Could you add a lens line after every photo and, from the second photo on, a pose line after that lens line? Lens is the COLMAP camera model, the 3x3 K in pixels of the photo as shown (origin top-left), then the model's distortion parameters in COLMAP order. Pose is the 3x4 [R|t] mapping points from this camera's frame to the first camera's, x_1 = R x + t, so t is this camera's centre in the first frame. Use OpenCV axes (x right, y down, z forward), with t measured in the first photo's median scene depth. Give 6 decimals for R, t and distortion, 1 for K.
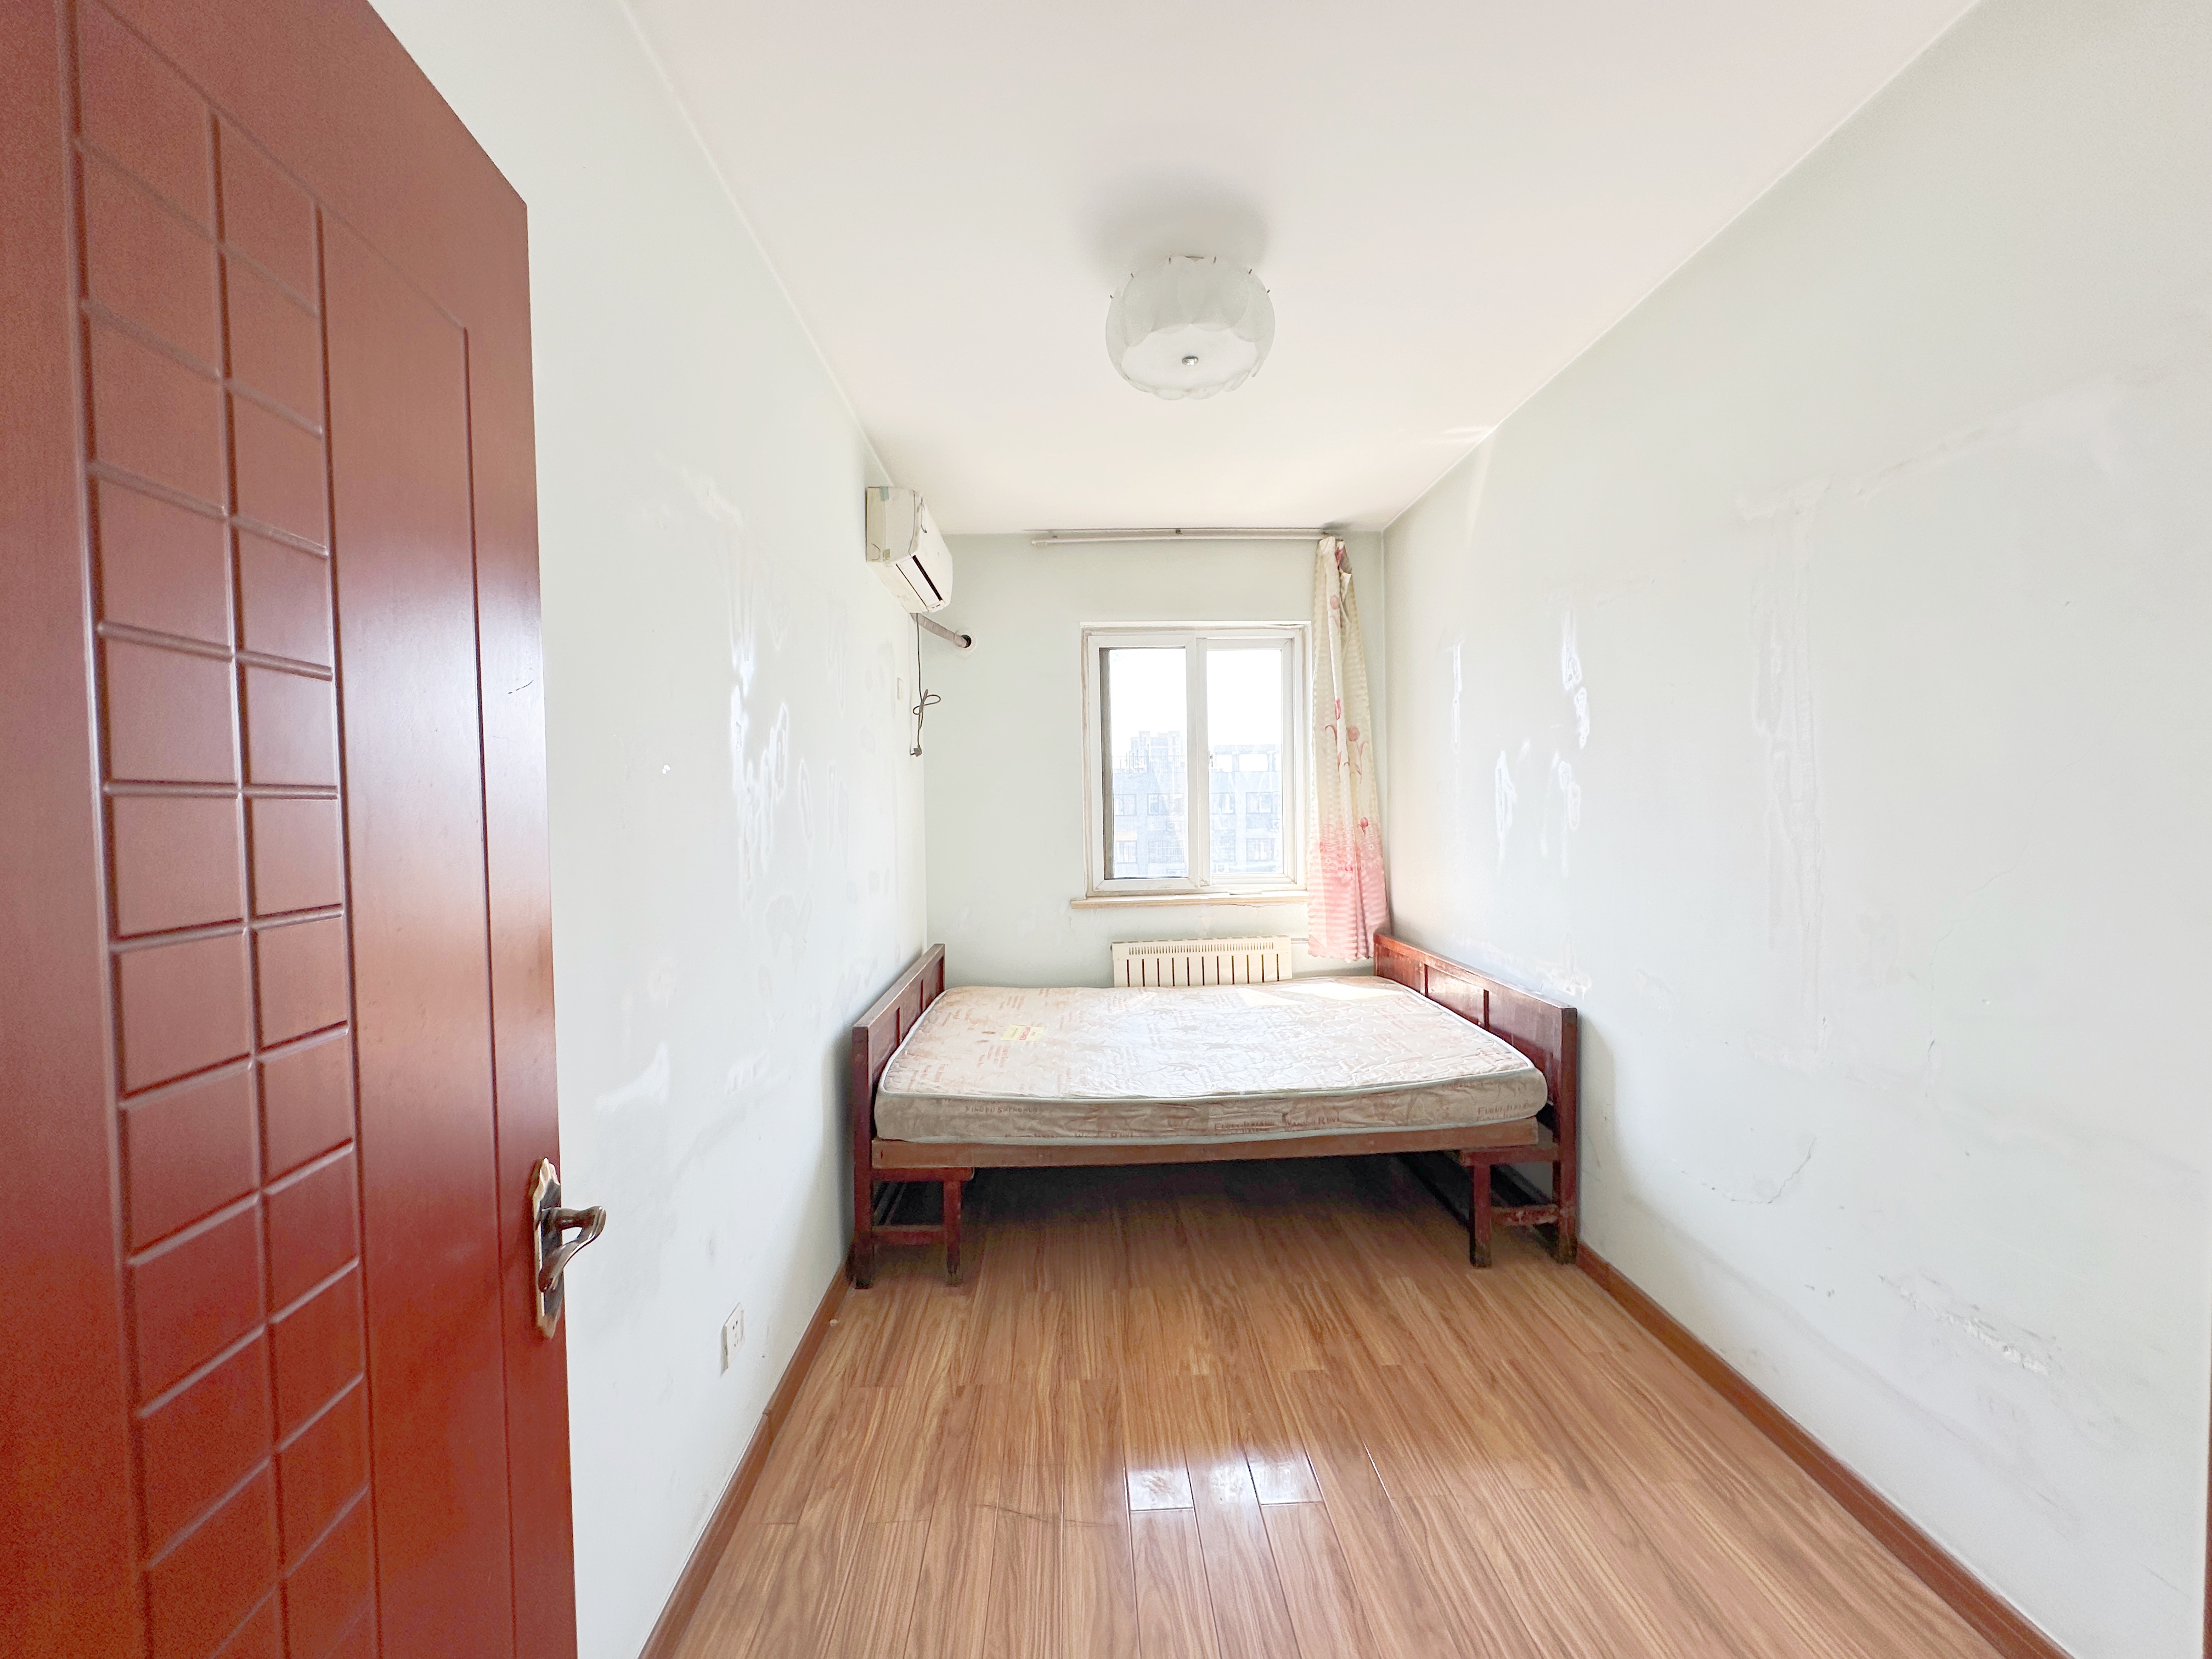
lens RADIAL K [[888.9, 0, 1106.6], [0, 888.9, 826.4], [0, 0, 1]] dist [-0.000005, 0.000005]
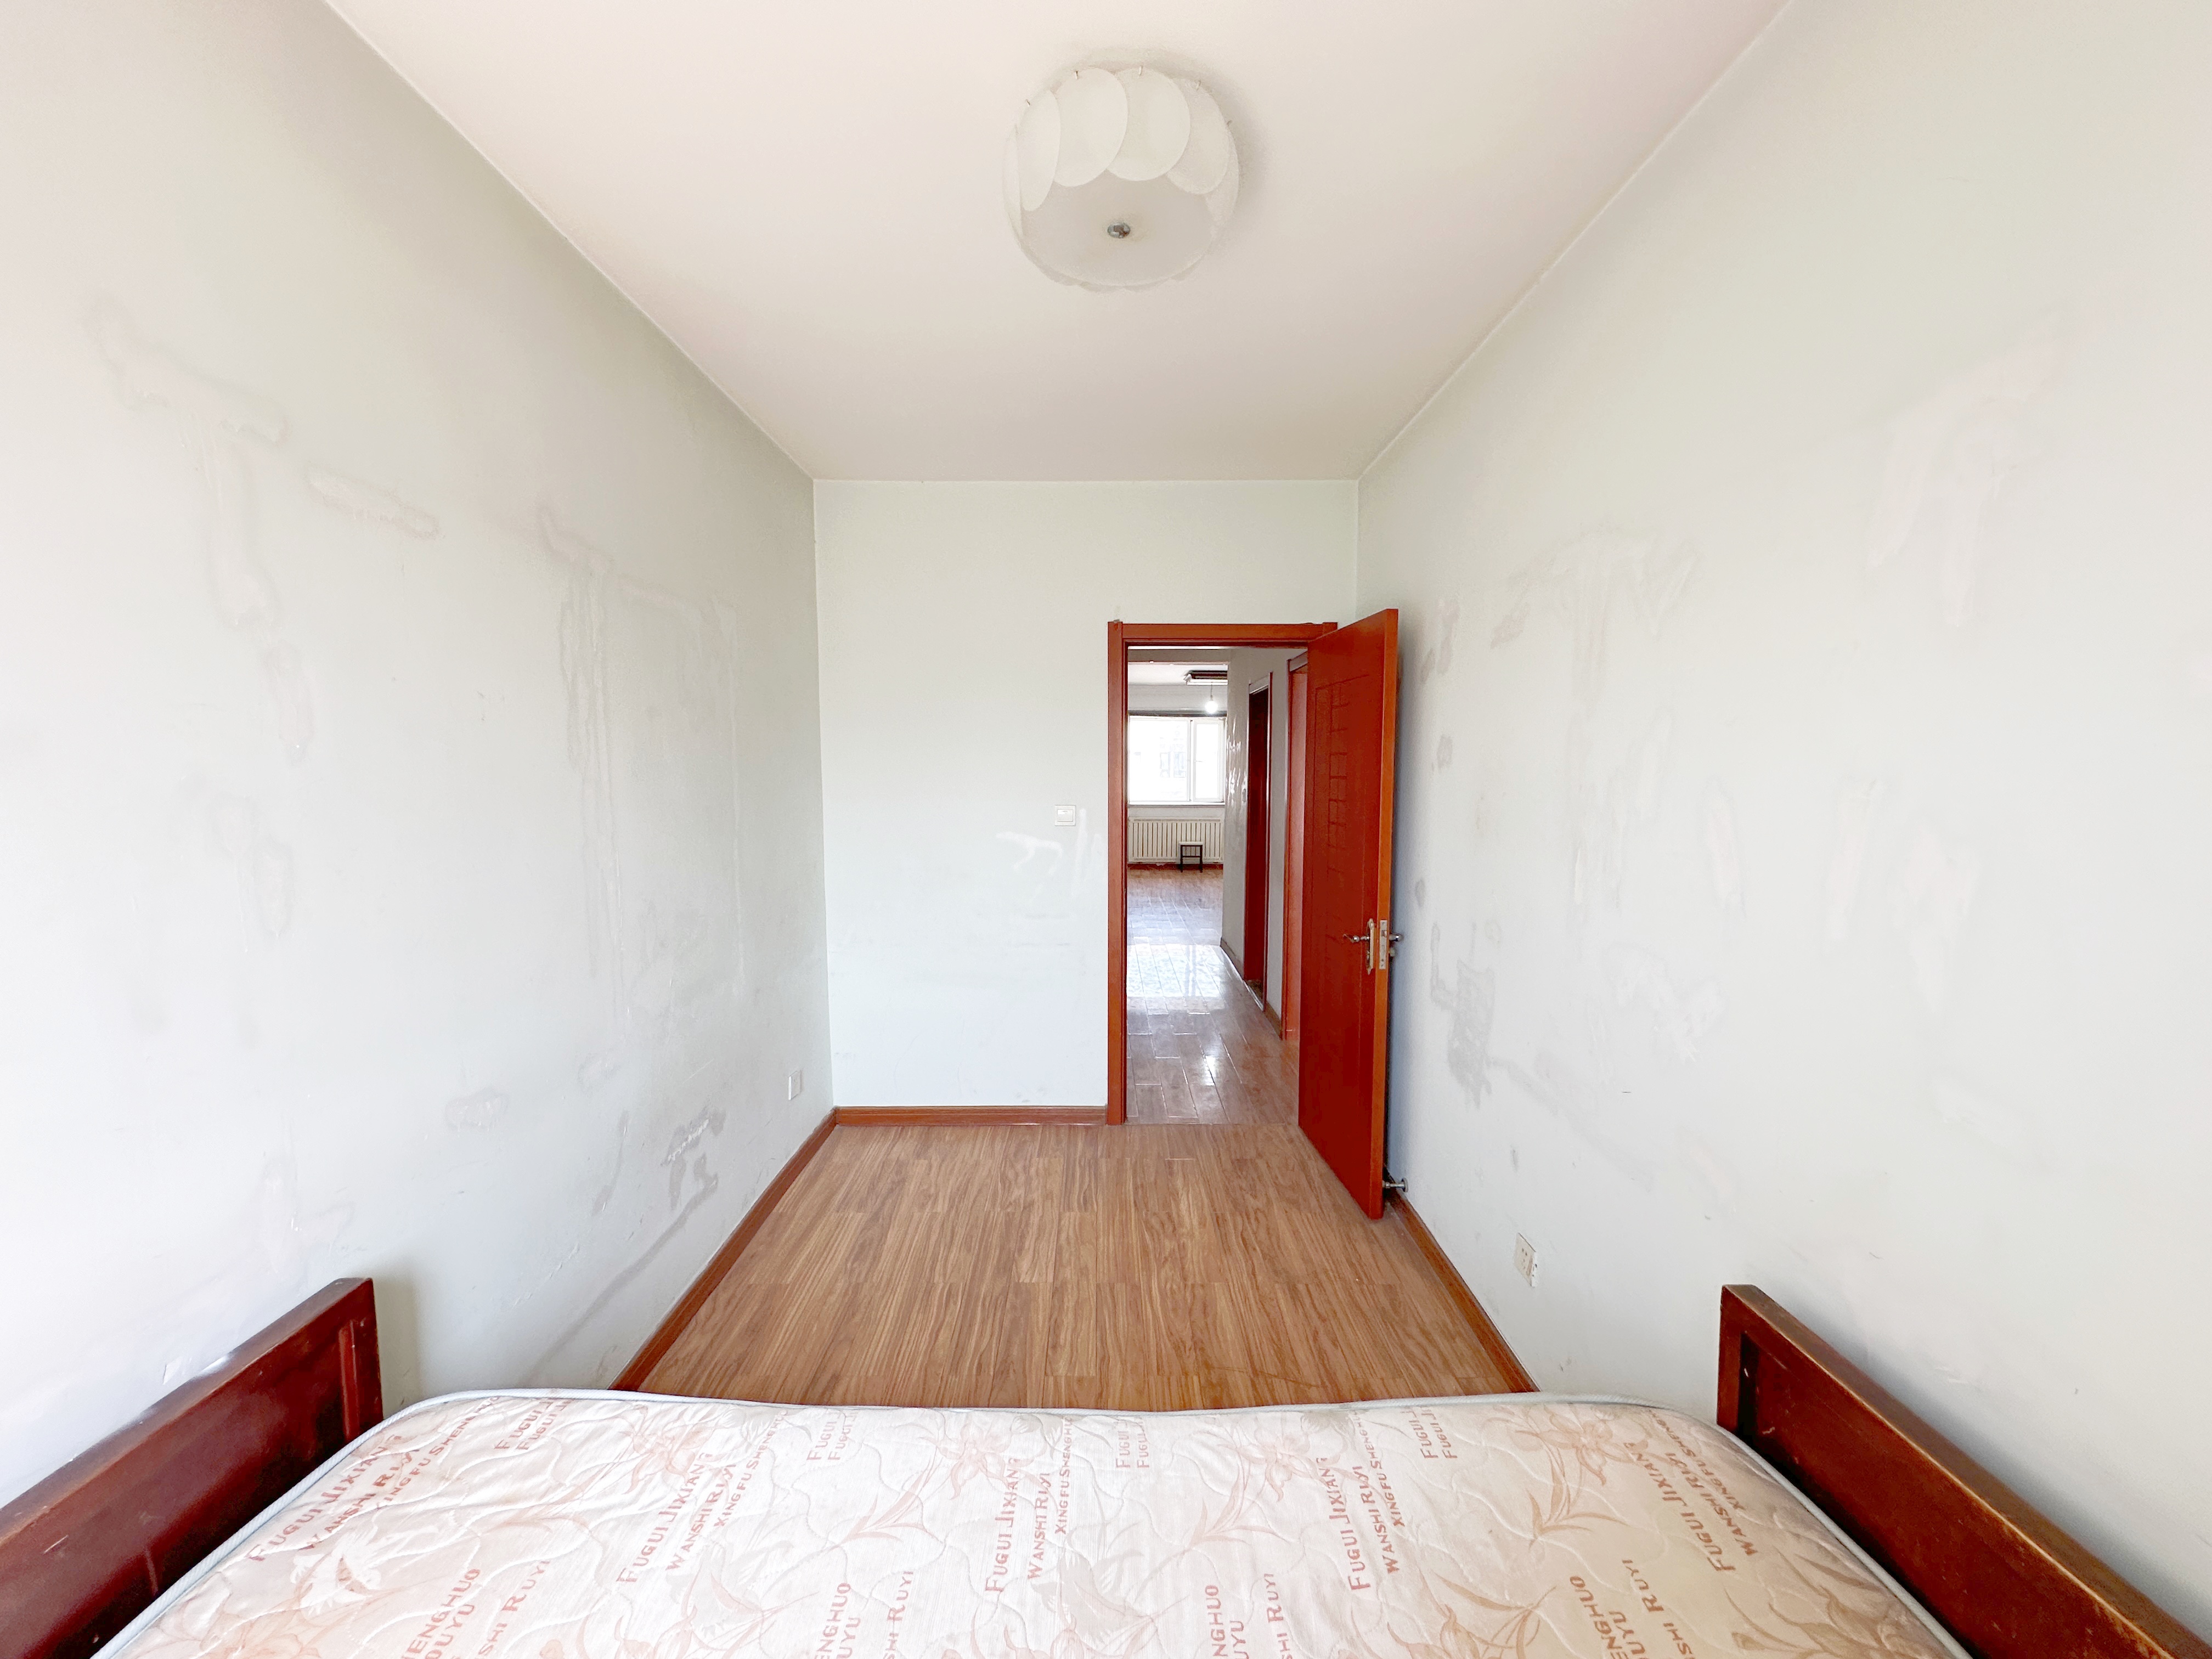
lens RADIAL K [[888.9, 0, 1105.0], [0, 888.9, 832.9], [0, 0, 1]] dist [-0.000005, 0.000005]
pose [[-0.999249, 0.008834, 0.037717, 0.112108], [0.012434, 0.995274, 0.096309, -0.144278], [-0.036688, 0.096706, -0.994637, 2.340055]]
